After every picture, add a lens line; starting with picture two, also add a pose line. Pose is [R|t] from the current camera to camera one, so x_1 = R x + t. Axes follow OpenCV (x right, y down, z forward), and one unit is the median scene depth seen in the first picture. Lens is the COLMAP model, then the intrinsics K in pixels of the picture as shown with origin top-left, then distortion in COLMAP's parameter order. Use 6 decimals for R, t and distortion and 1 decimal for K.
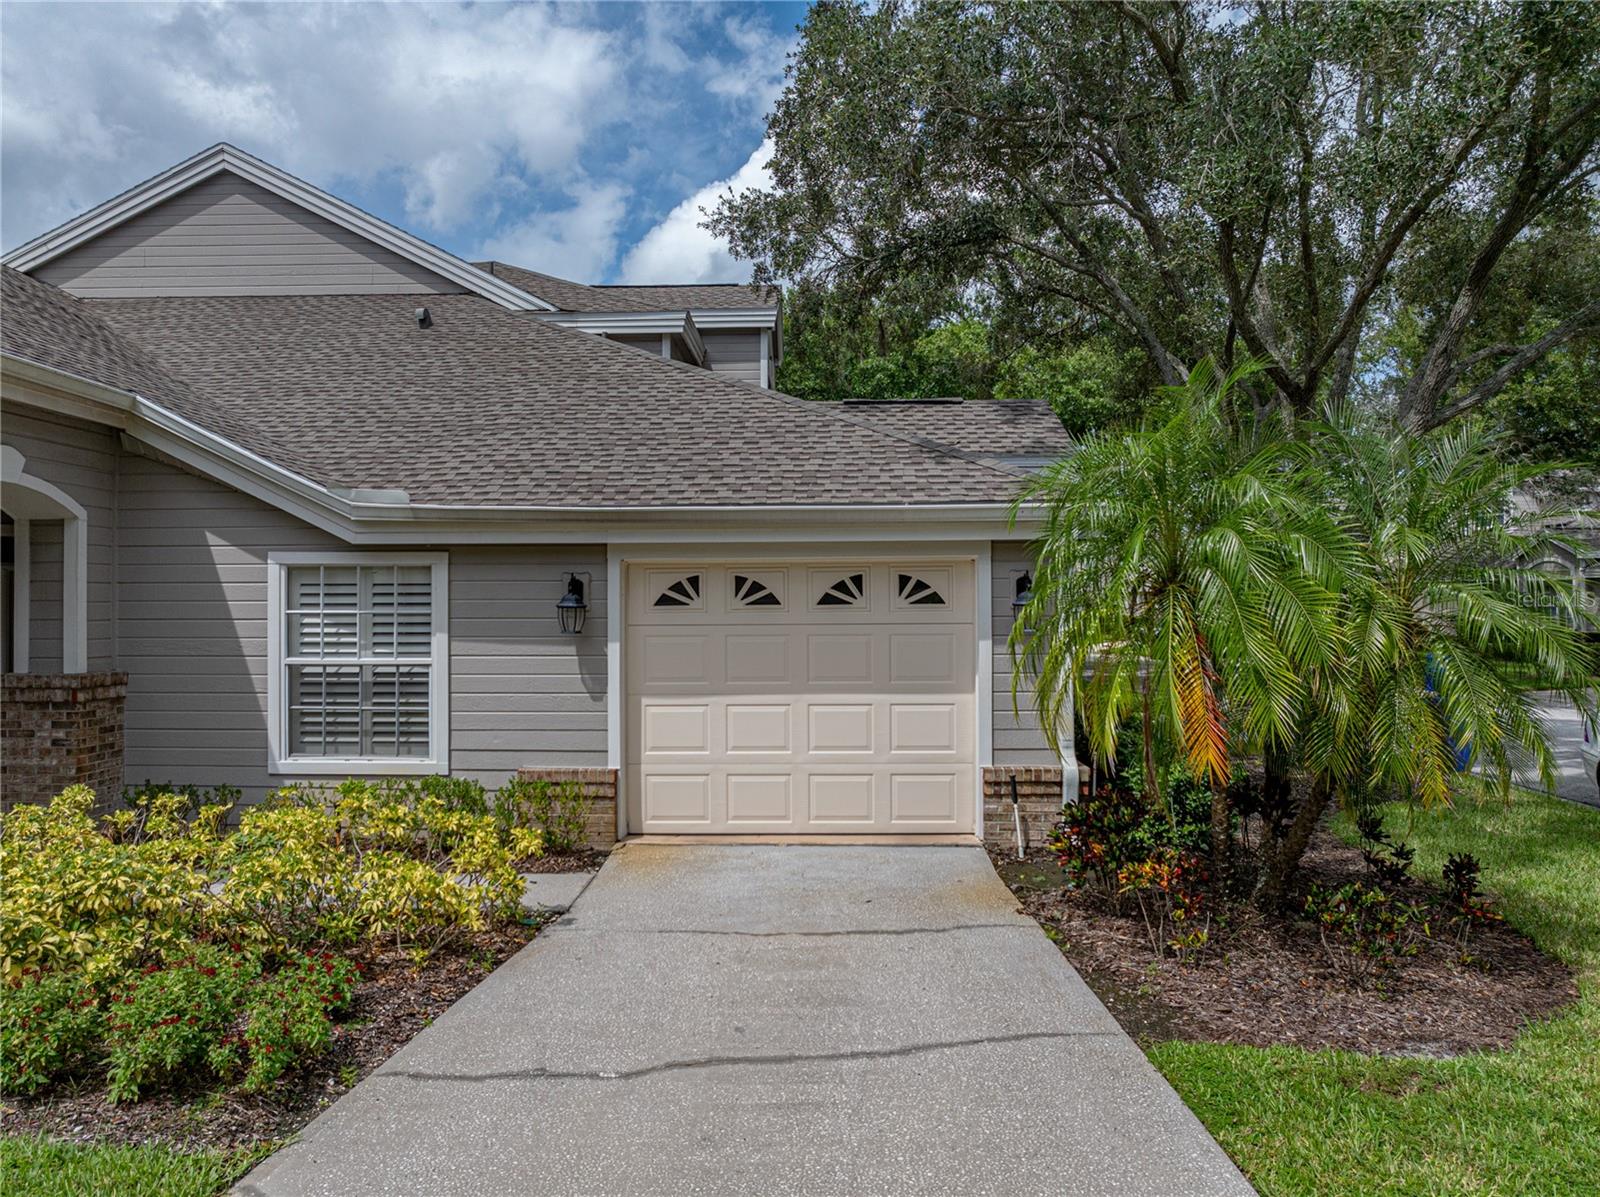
lens RADIAL K [[1130.2, 0, 806.0], [0, 1130.2, 591.7], [0, 0, 1]] dist [-0.022643, 0.003201]
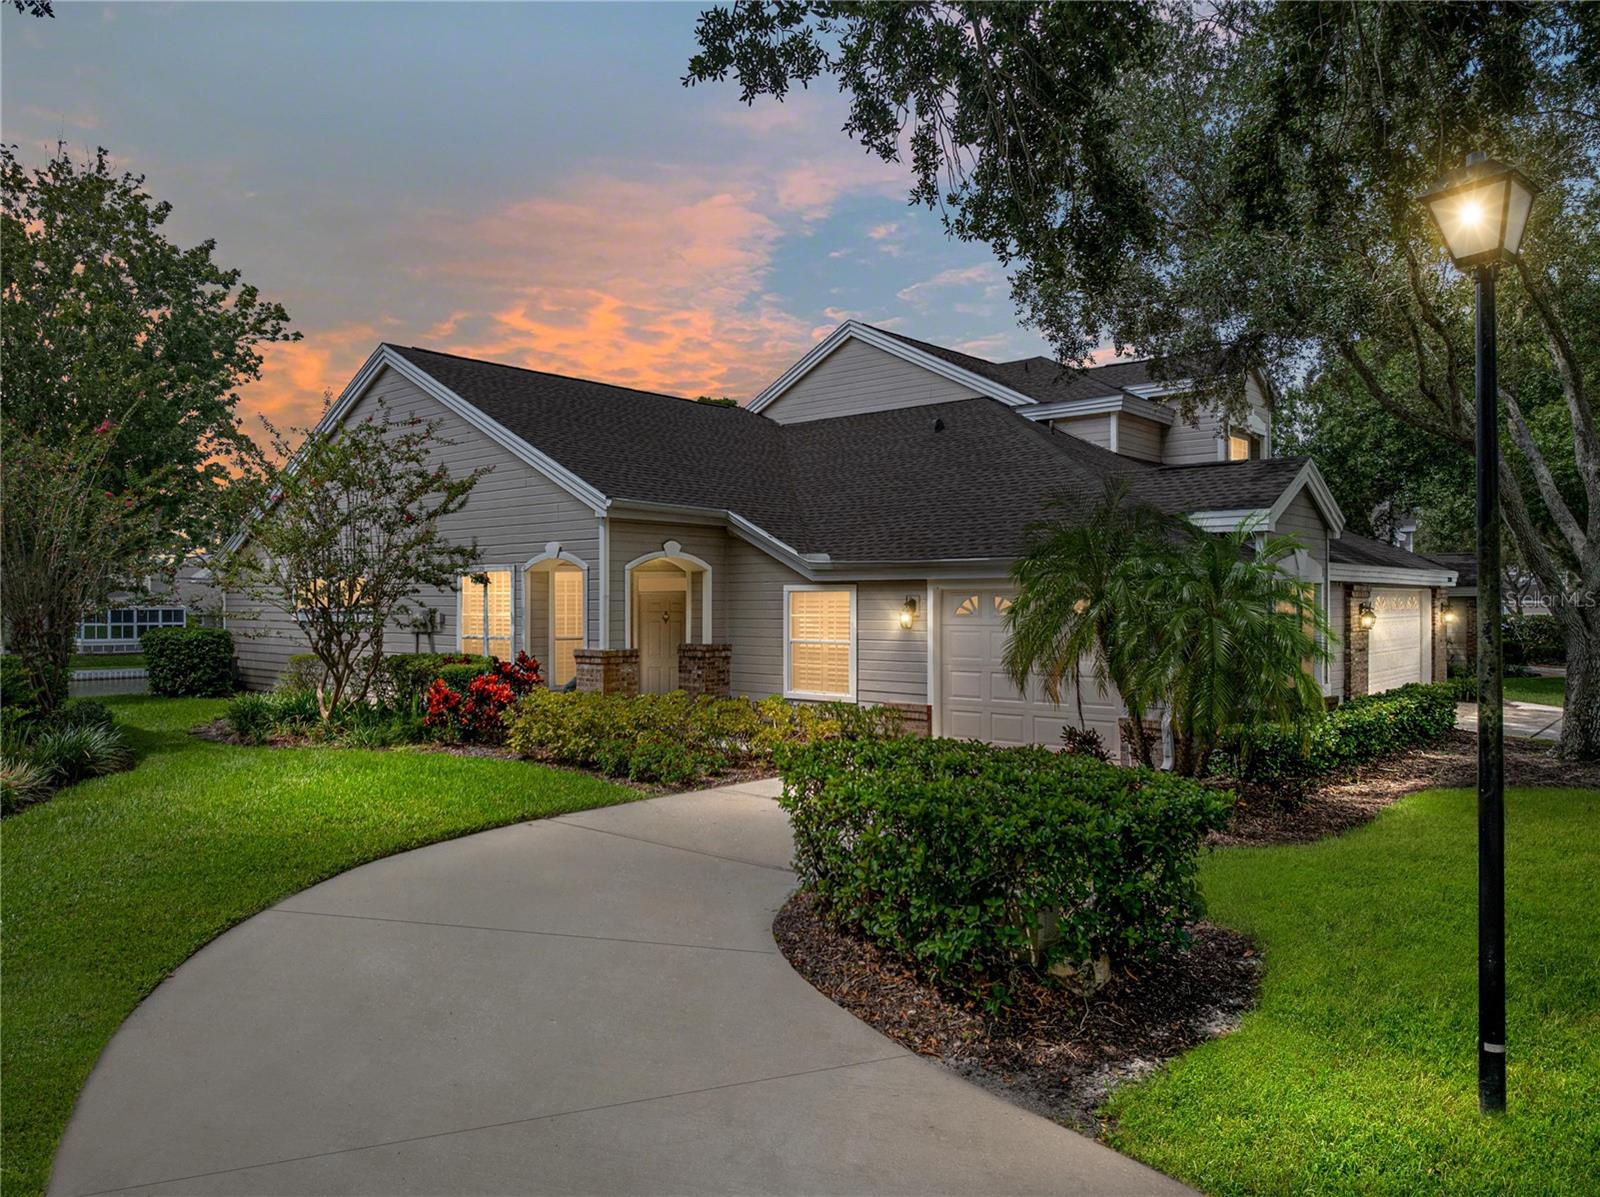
lens RADIAL K [[1186.5, 0, 799.8], [0, 1186.5, 601.8], [0, 0, 1]] dist [-0.004851, 0.001313]
pose [[0.758345, 0.001290, -0.651853, 0.925790], [0.005852, 0.999944, 0.008786, -0.025220], [0.651828, -0.010478, 0.758295, -0.575476]]
